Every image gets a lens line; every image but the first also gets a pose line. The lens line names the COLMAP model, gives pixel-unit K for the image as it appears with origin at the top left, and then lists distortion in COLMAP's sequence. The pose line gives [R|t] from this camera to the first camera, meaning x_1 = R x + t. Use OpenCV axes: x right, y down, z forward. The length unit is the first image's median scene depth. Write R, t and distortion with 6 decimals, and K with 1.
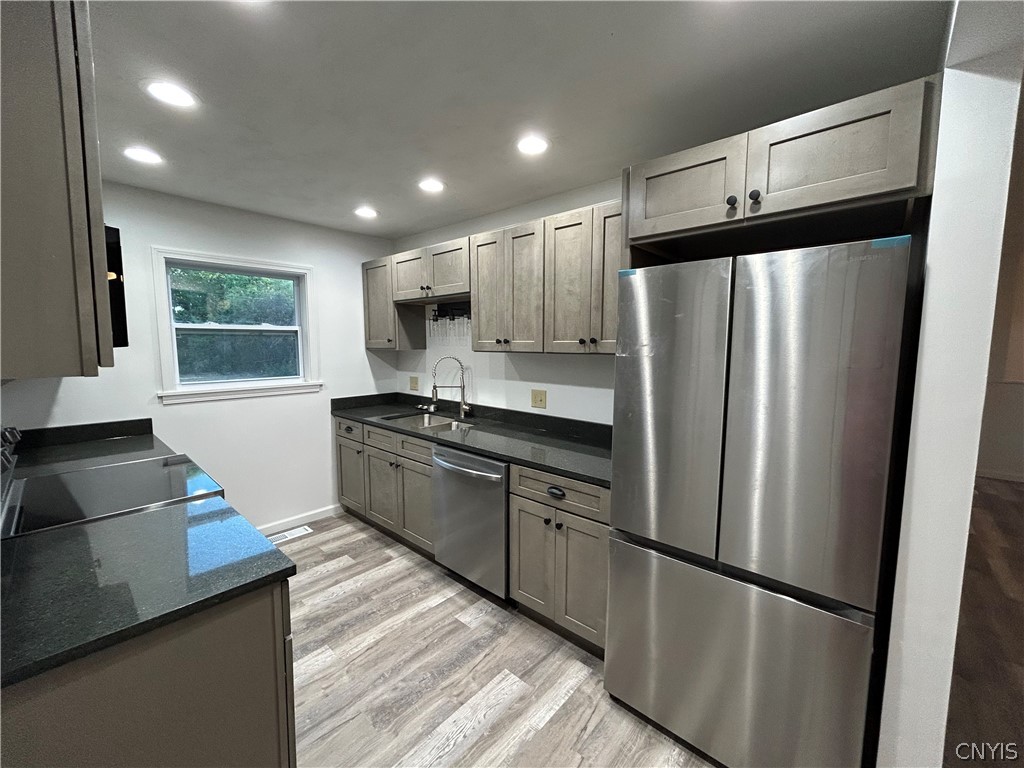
lens RADIAL K [[410.3, 0, 512.0], [0, 410.3, 384.0], [0, 0, 1]] dist [0.001247, 0.000187]
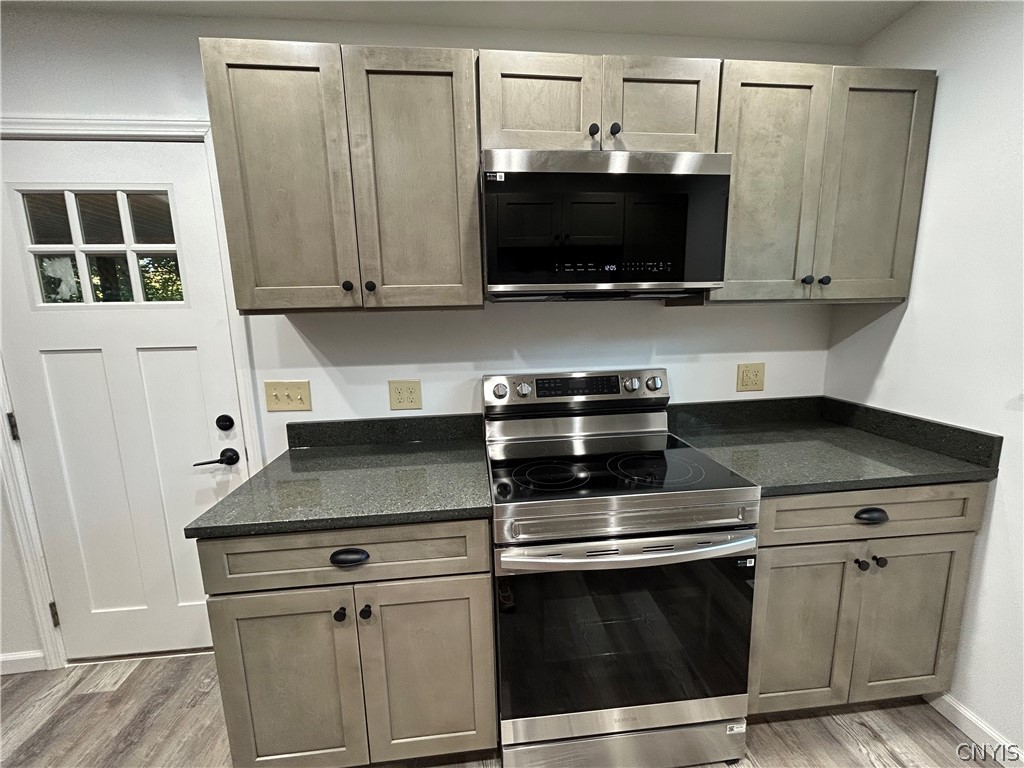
lens RADIAL K [[410.3, 0, 512.0], [0, 410.3, 384.0], [0, 0, 1]] dist [0.001247, 0.000187]
pose [[0.671672, -0.143544, 0.726810, -0.116942], [0.095988, 0.989642, 0.106747, -0.009819], [-0.734604, -0.001934, 0.678493, 0.459327]]
